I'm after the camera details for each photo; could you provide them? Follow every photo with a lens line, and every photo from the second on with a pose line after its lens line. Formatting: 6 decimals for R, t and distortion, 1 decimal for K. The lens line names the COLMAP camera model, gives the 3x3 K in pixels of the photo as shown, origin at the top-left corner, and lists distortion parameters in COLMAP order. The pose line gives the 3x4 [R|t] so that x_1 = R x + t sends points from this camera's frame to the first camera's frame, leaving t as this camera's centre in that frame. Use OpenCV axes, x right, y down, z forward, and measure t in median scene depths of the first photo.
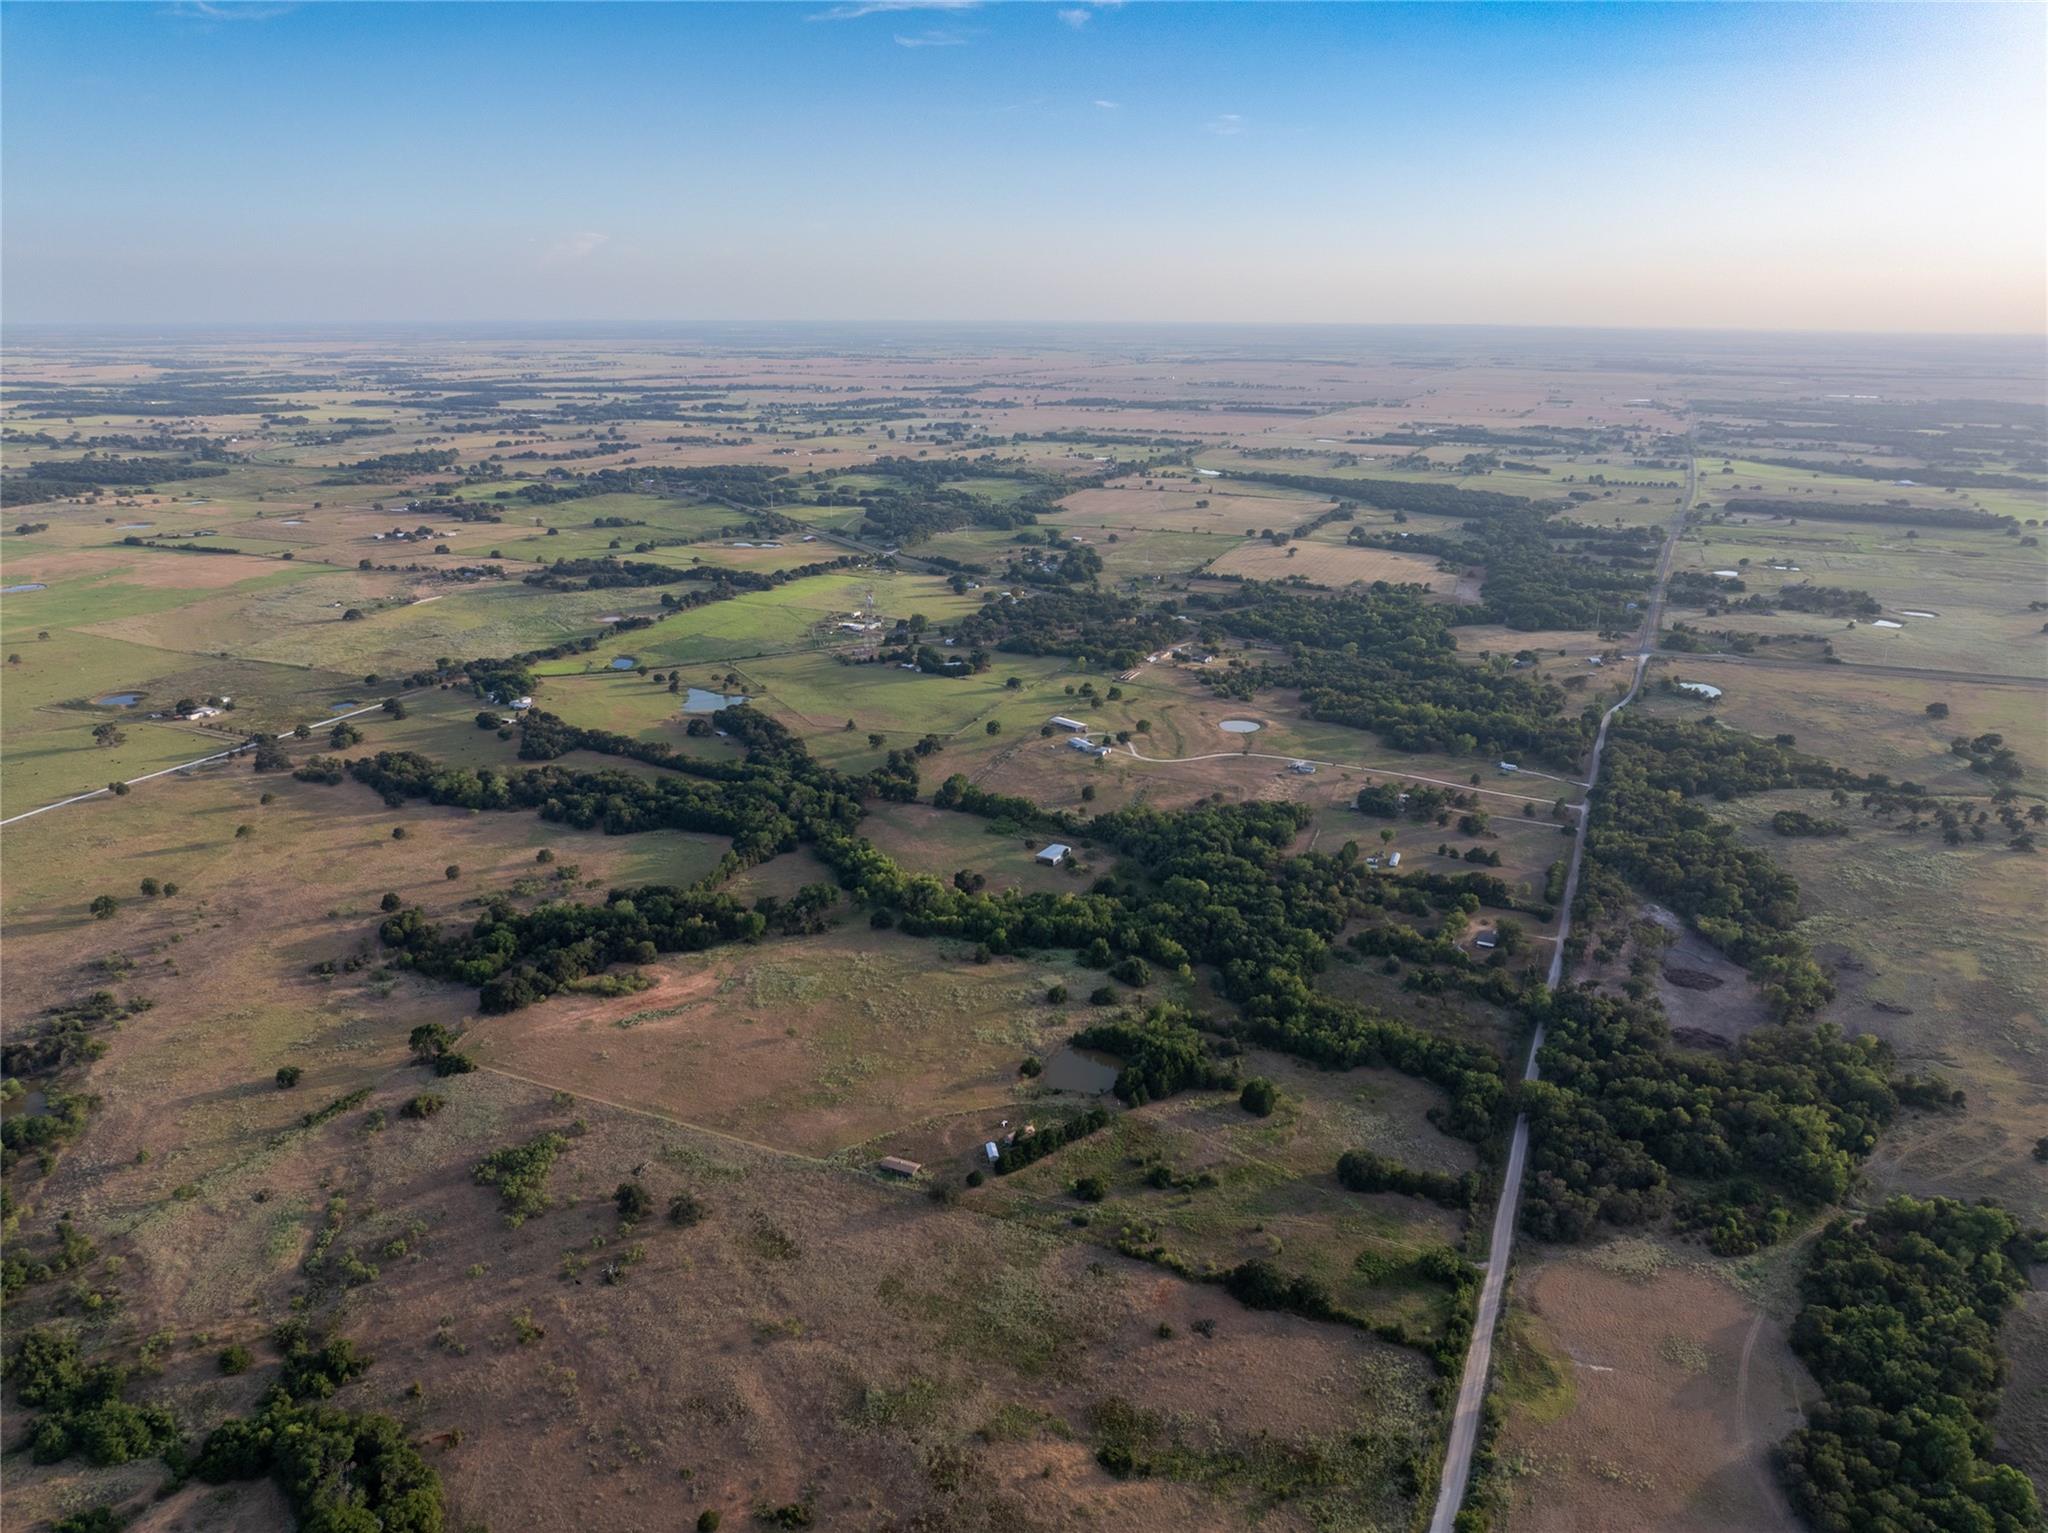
lens RADIAL K [[1436.2, 0, 1022.4], [0, 1436.2, 725.5], [0, 0, 1]] dist [-0.033230, -0.007348]
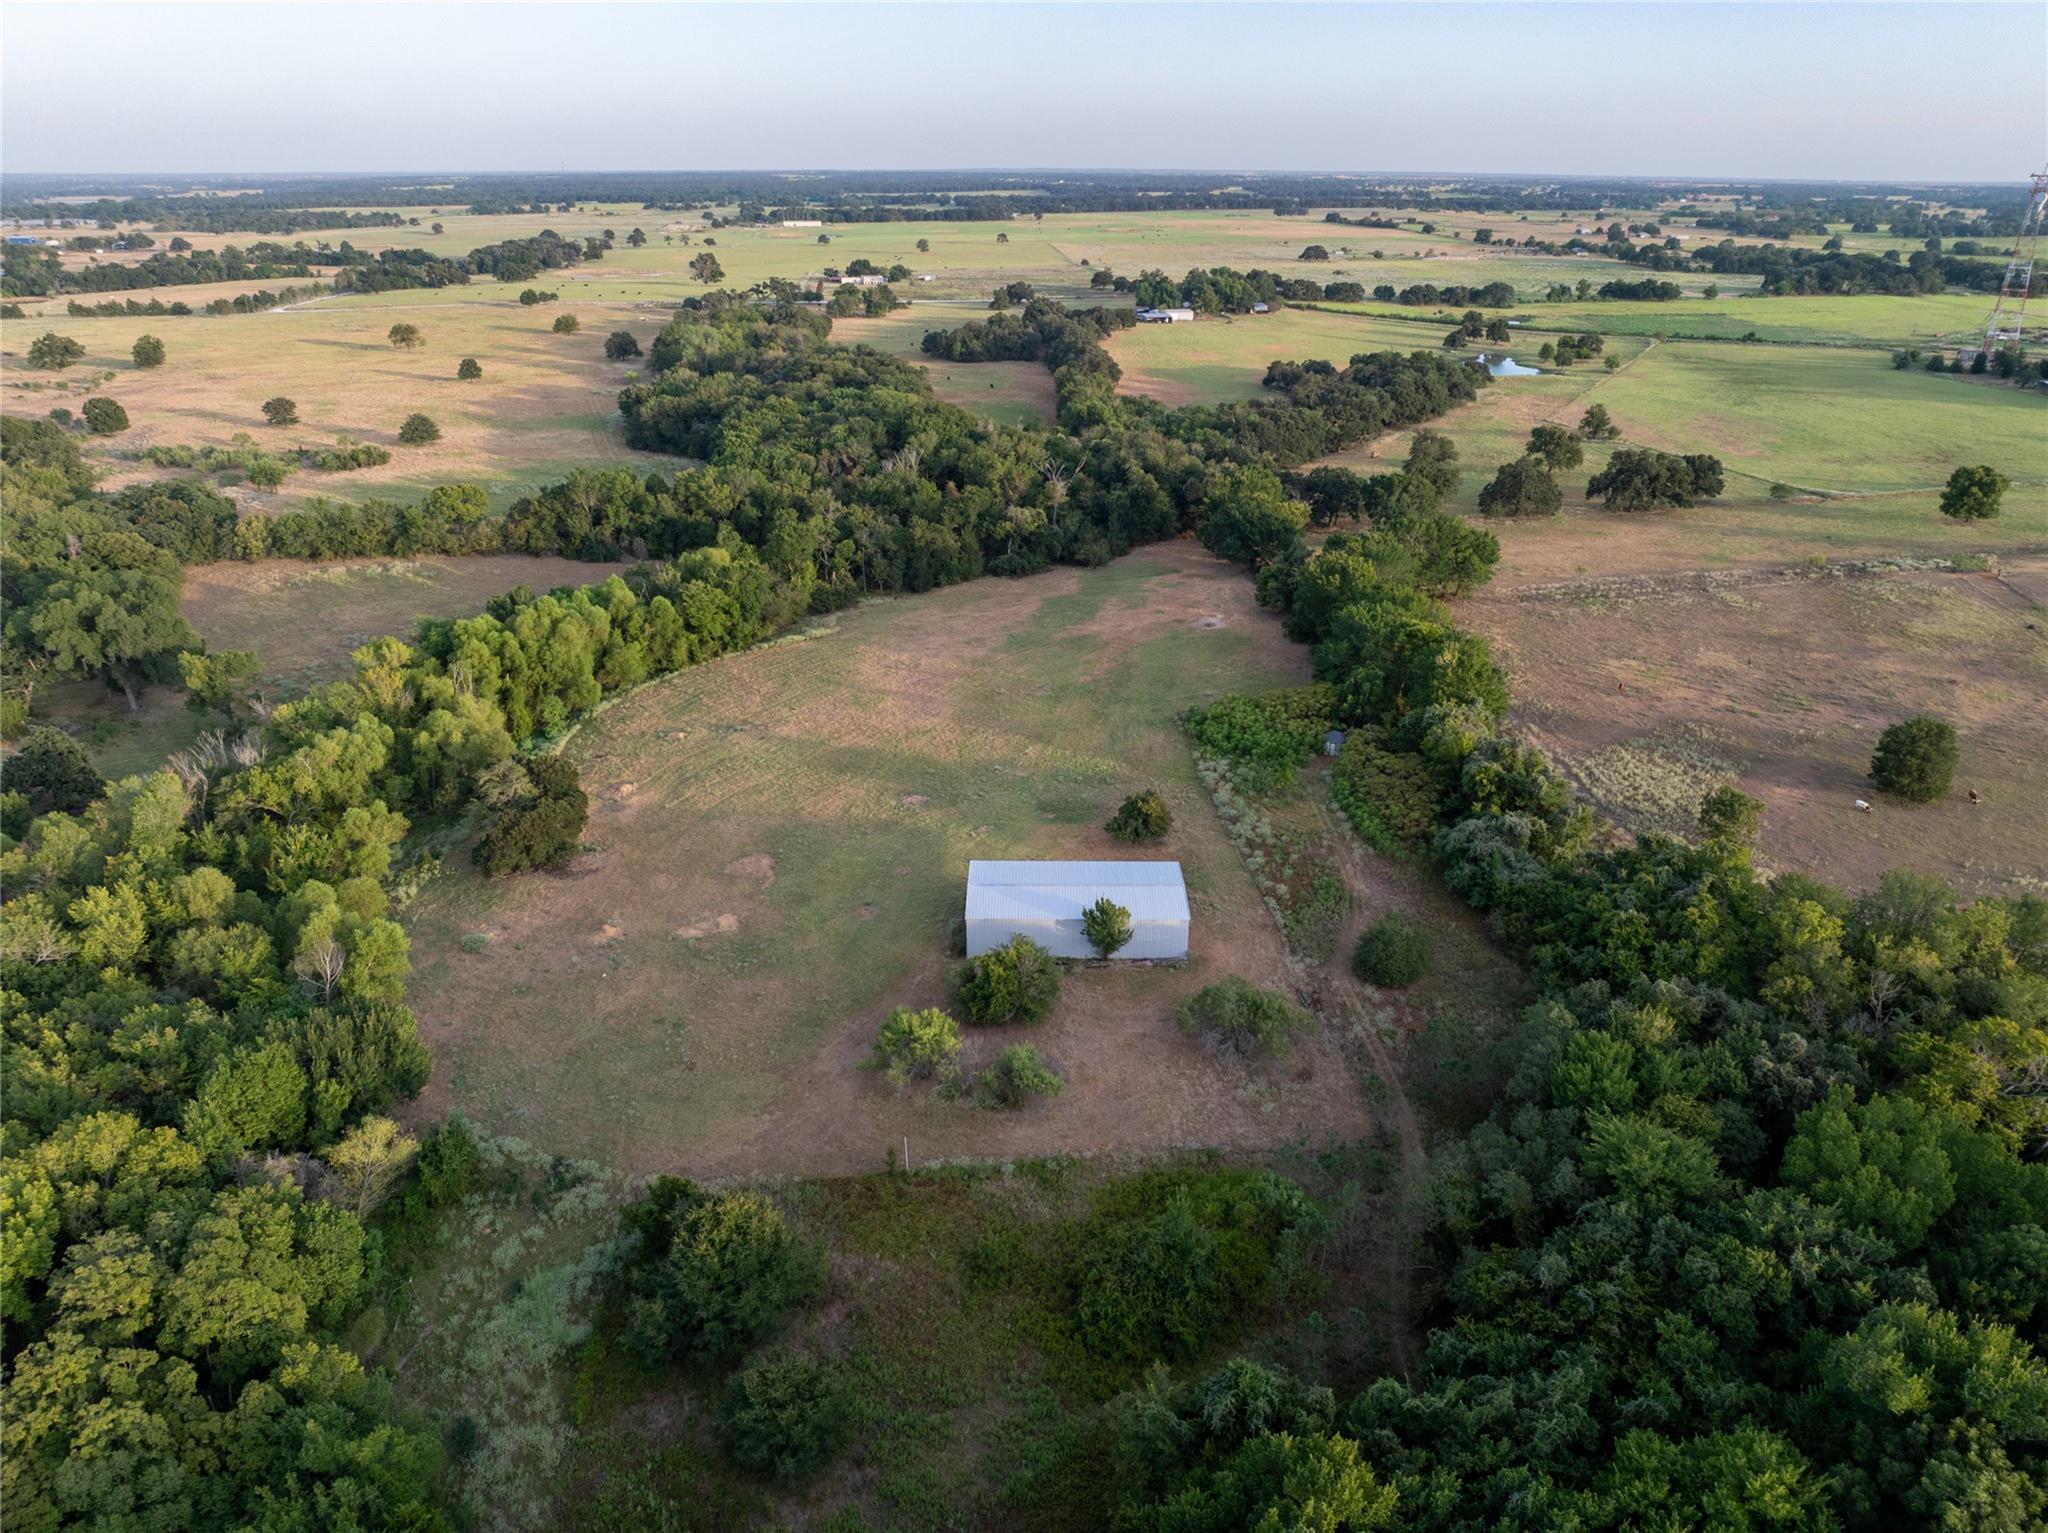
lens RADIAL K [[1431.1, 0, 1018.7], [0, 1431.1, 722.0], [0, 0, 1]] dist [-0.034048, -0.007527]
pose [[0.500079, 0.312631, -0.807579, 0.116057], [-0.237877, 0.946279, 0.219024, 0.026948], [0.832668, 0.082575, 0.547581, 0.712748]]
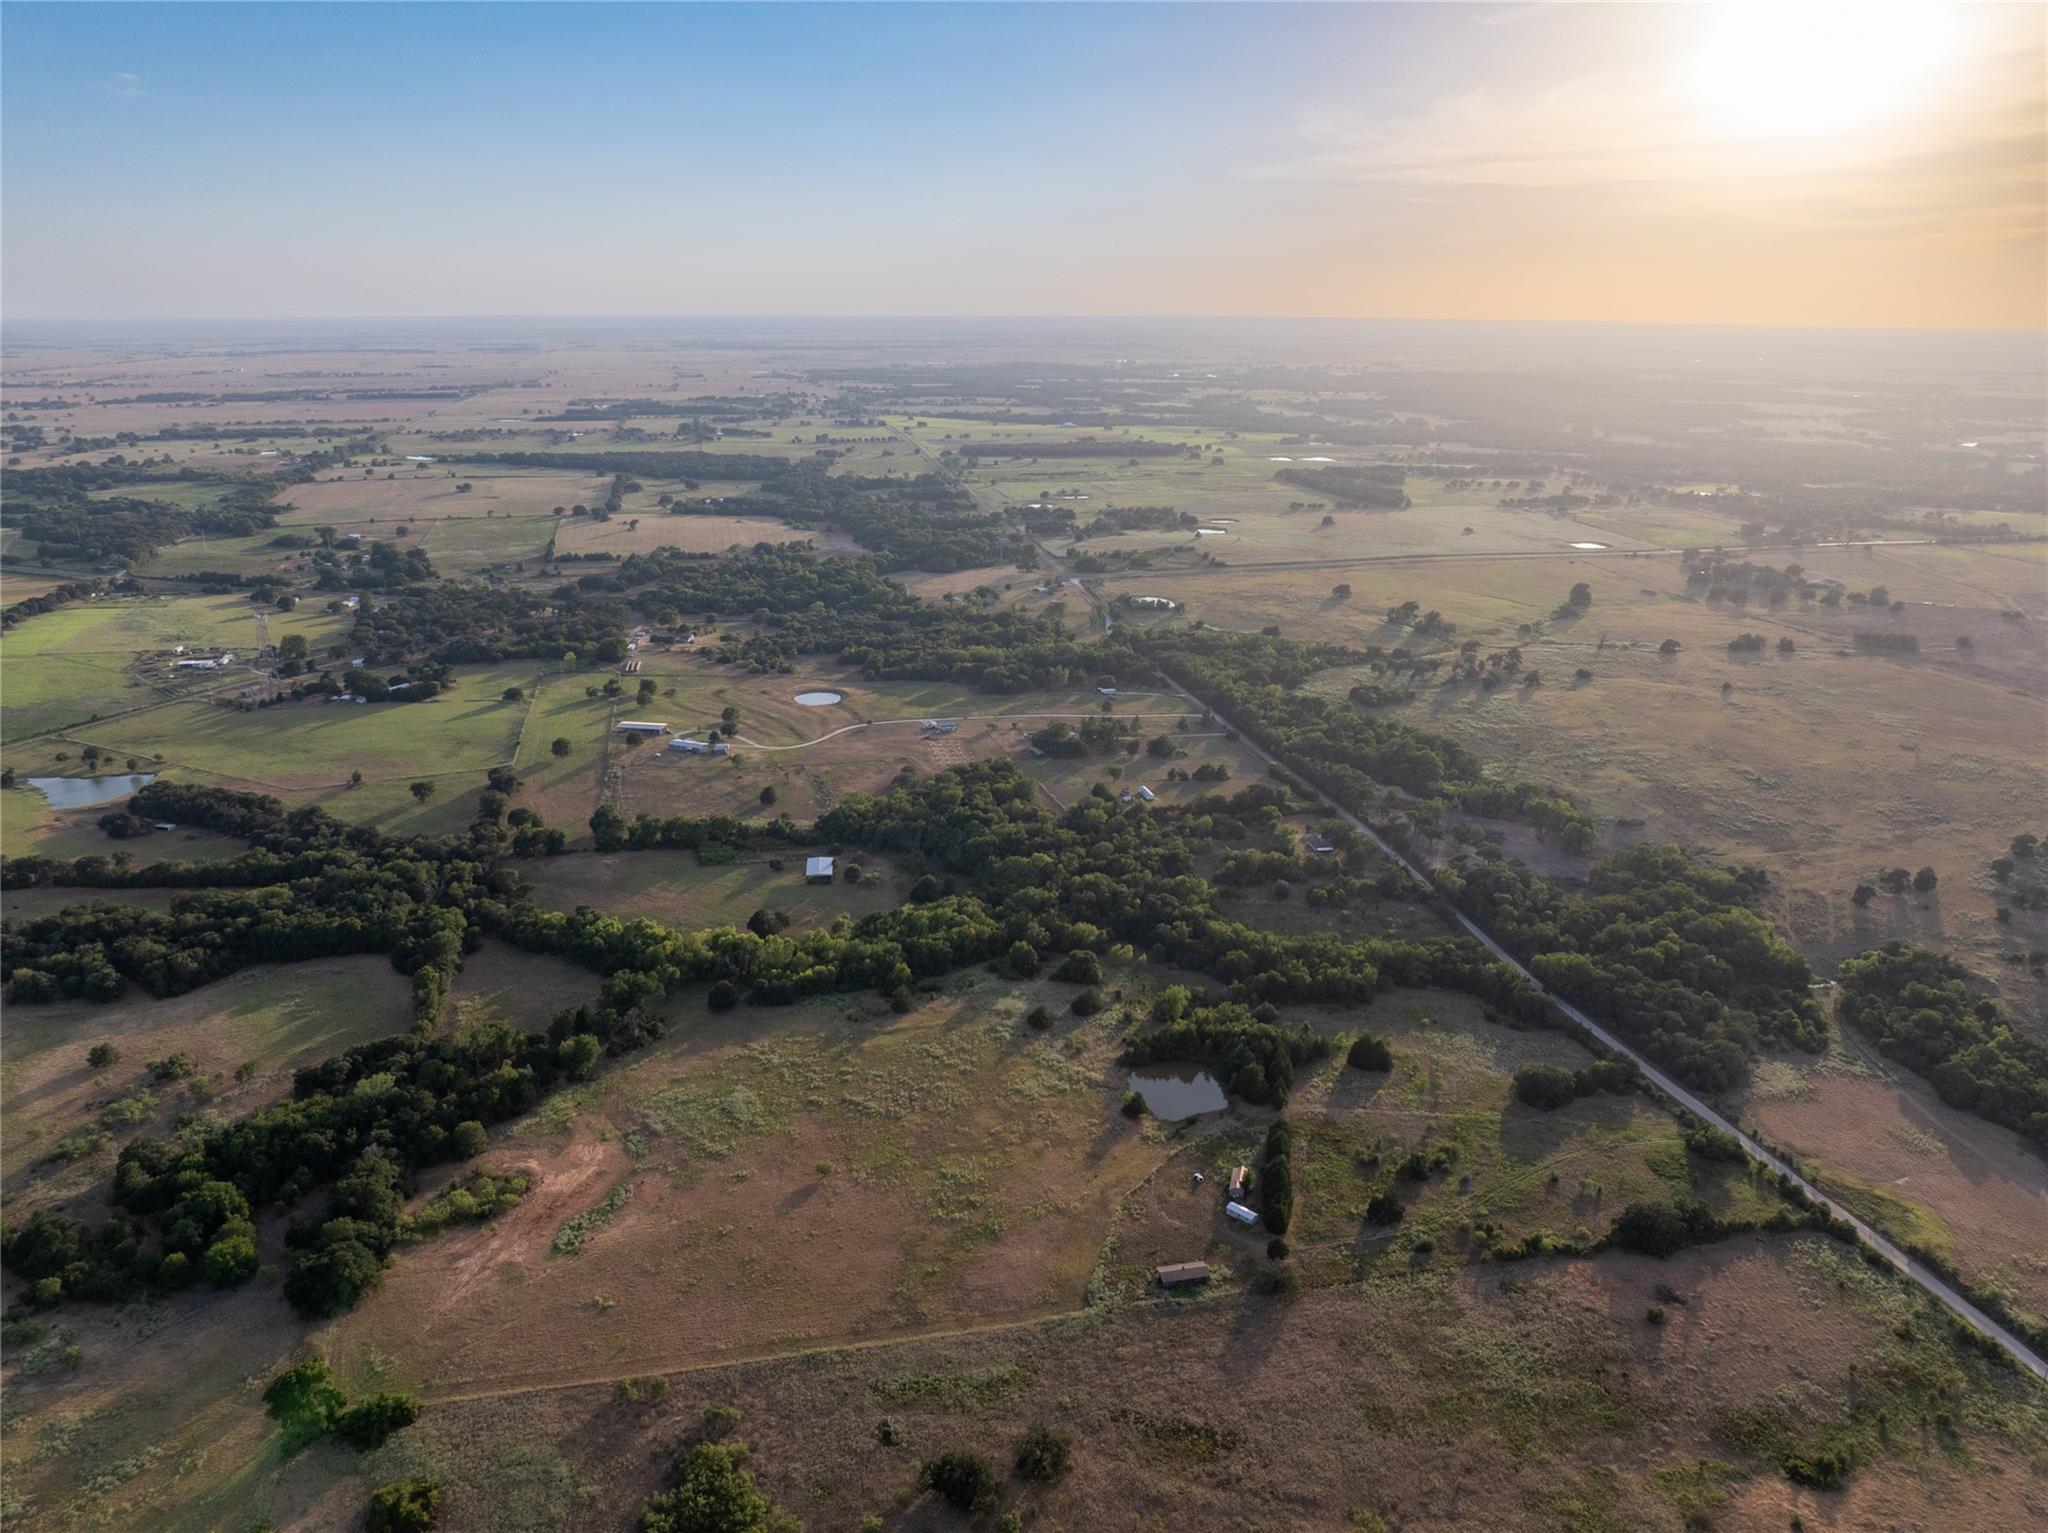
lens RADIAL K [[1443.5, 0, 1026.6], [0, 1443.5, 719.1], [0, 0, 1]] dist [-0.030782, -0.013247]
pose [[0.804095, -0.164528, 0.571280, -0.262977], [0.164007, 0.985043, 0.052846, -0.013324], [-0.571430, 0.051201, 0.819052, 0.211468]]
